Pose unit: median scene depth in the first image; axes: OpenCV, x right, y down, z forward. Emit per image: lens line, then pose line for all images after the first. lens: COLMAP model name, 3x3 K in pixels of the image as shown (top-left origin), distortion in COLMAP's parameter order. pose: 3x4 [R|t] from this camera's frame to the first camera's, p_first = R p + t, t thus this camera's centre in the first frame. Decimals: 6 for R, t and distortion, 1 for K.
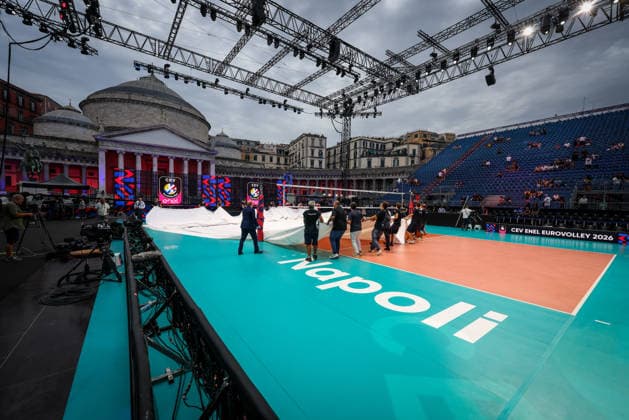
lens RADIAL K [[254.1, 0, 314.5], [0, 254.1, 210.0], [0, 0, 1]] dist [-0.001295, 0.000340]
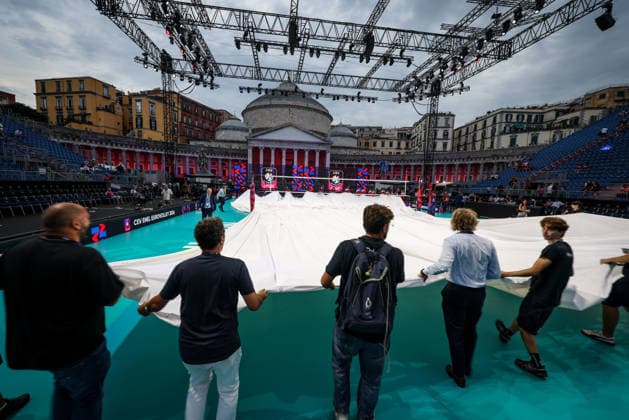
lens RADIAL K [[258.2, 0, 314.5], [0, 258.2, 210.0], [0, 0, 1]] dist [0.001778, 0.000462]
pose [[0.868256, 0.057682, -0.492751, 0.129517], [-0.031389, 0.997615, 0.061473, -0.000518], [0.495122, -0.037907, 0.867996, -0.022284]]
